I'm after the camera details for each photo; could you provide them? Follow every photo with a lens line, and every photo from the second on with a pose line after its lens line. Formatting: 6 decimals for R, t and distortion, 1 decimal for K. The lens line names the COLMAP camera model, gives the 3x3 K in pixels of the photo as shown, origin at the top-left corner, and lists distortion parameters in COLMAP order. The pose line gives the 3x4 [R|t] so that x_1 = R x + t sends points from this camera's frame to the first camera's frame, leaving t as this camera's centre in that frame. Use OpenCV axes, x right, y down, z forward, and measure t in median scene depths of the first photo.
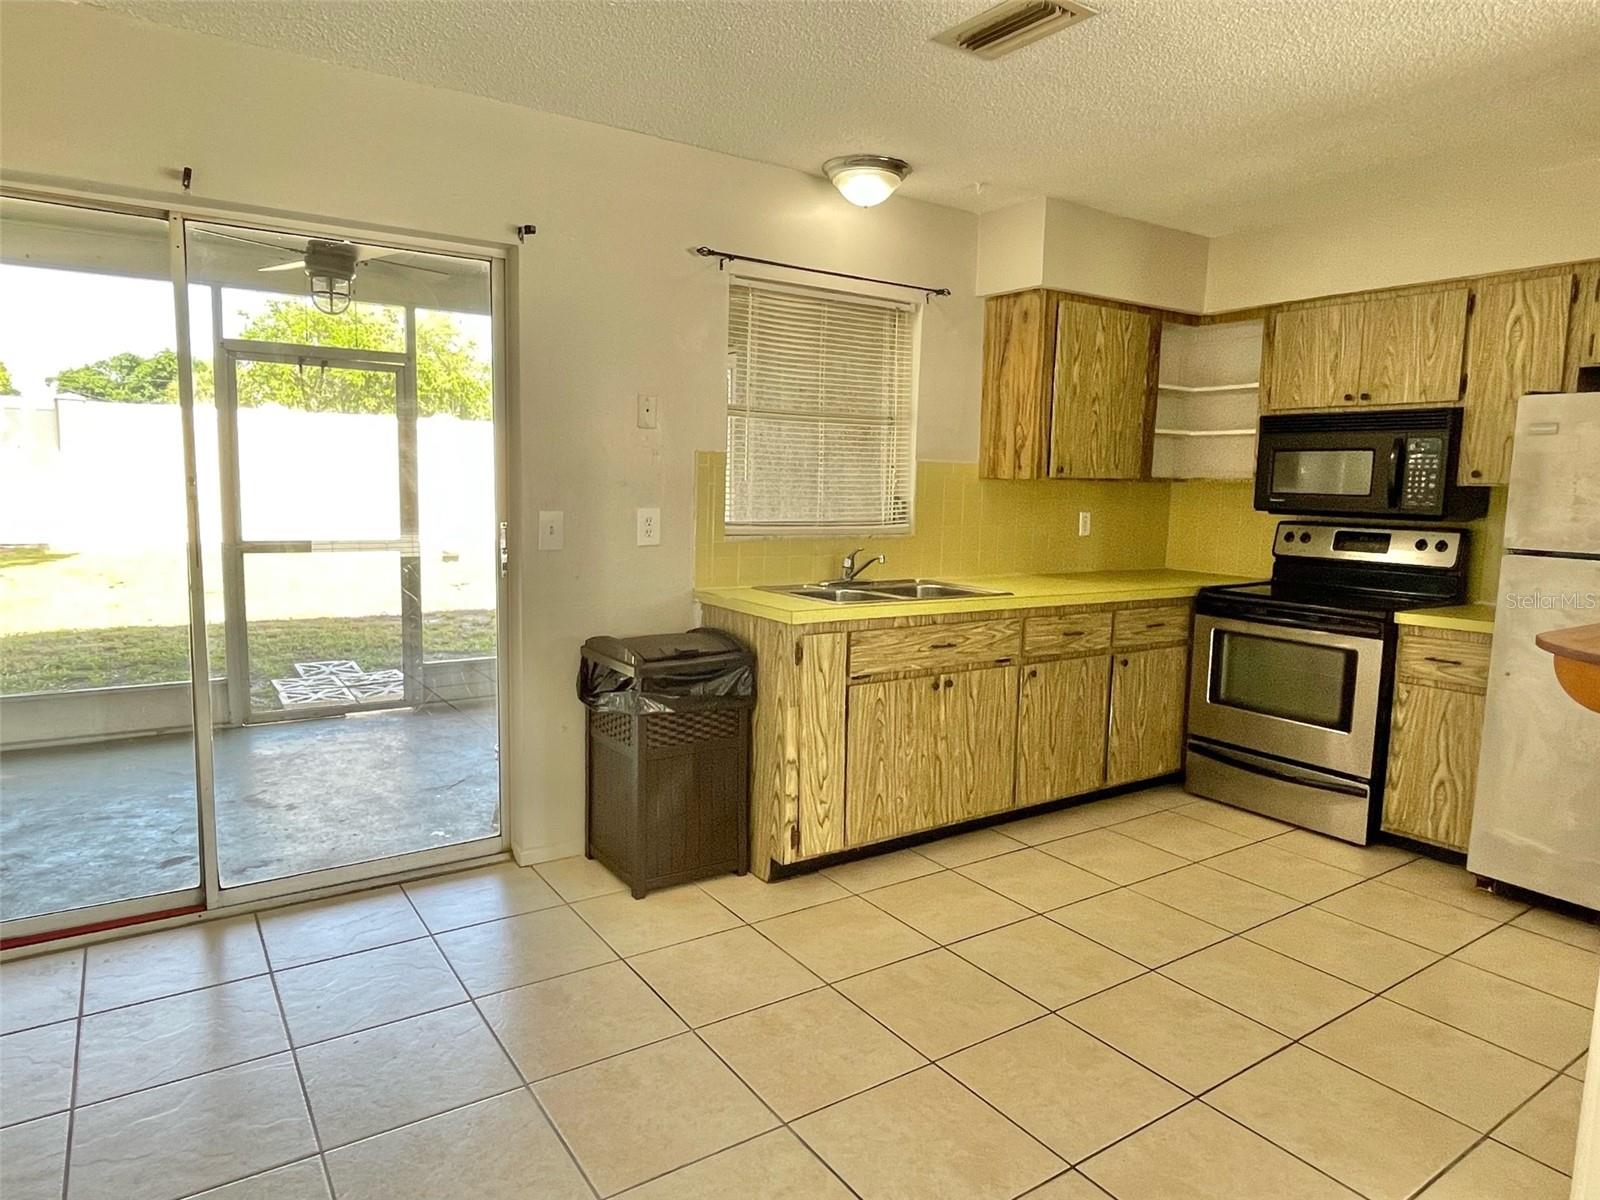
lens RADIAL K [[981.0, 0, 798.9], [0, 981.0, 595.0], [0, 0, 1]] dist [0.000903, -0.006158]
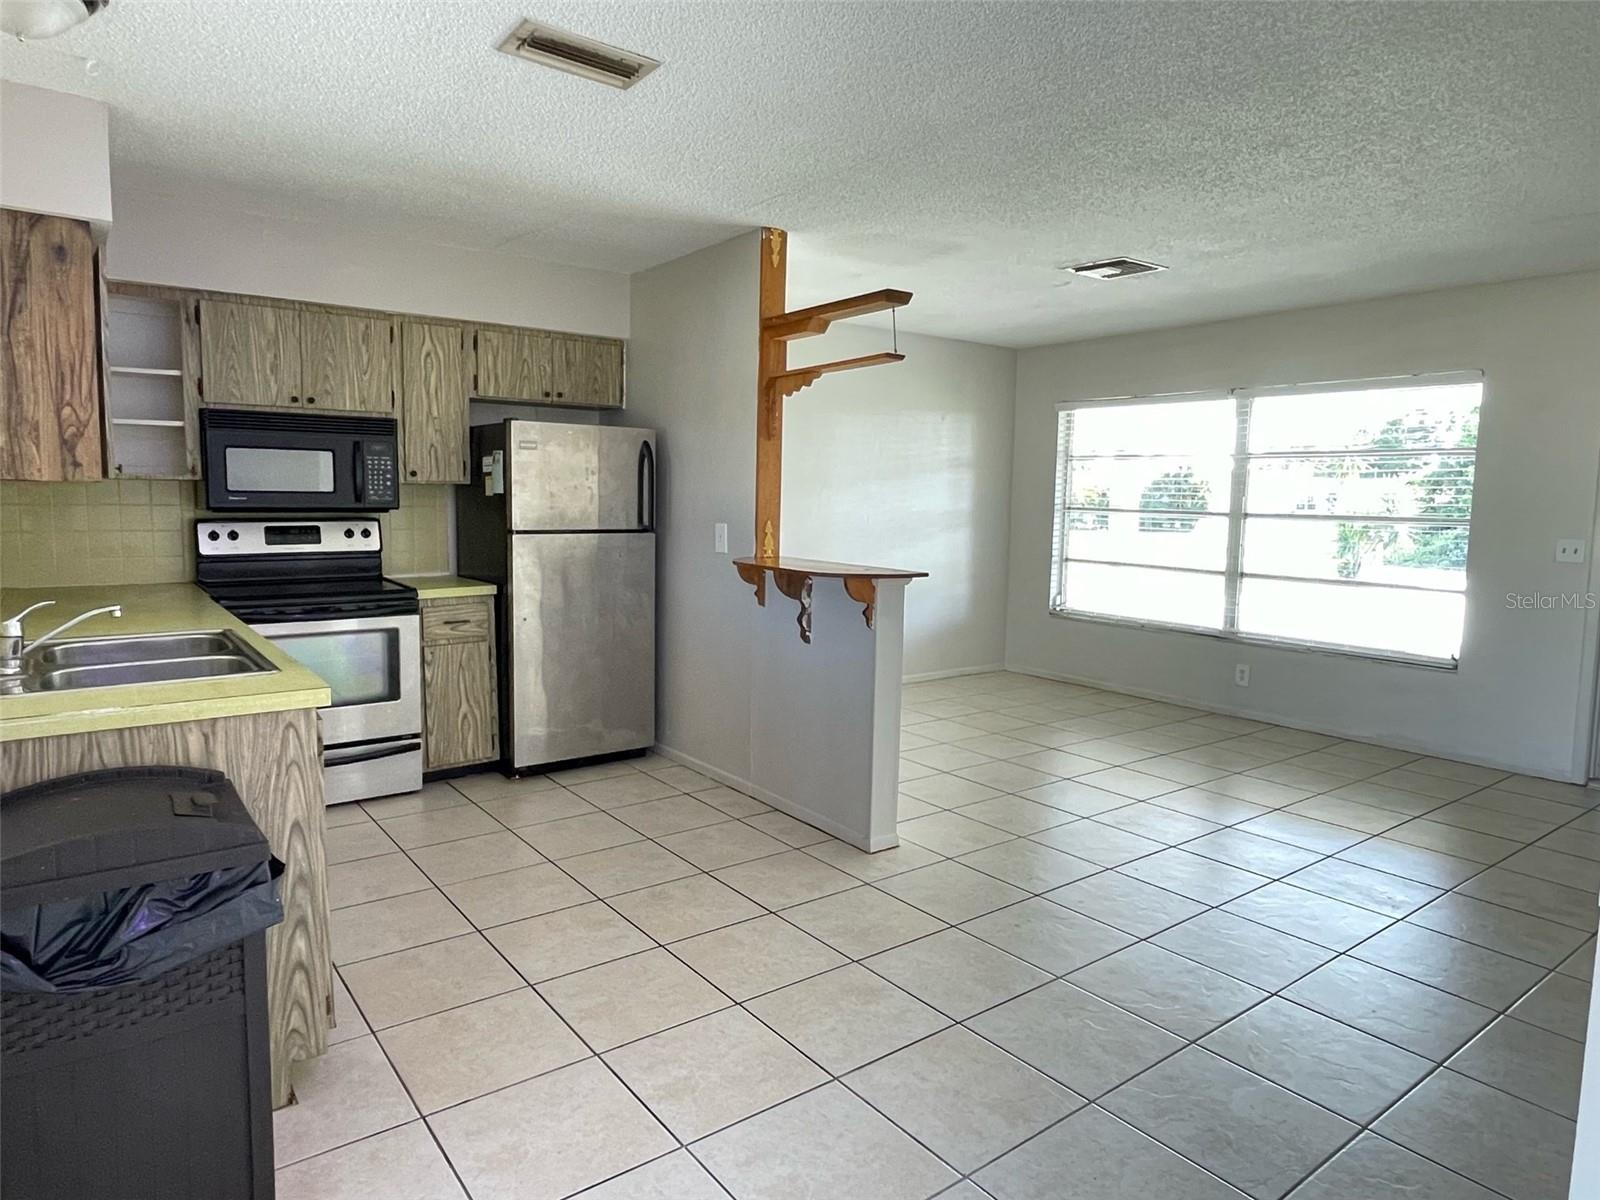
lens RADIAL K [[981.0, 0, 795.9], [0, 981.0, 592.9], [0, 0, 1]] dist [0.000903, -0.006158]
pose [[-0.054203, -0.128047, 0.990286, -0.570398], [0.099259, 0.986141, 0.132944, -0.087560], [-0.993584, 0.105501, -0.040742, 0.559395]]
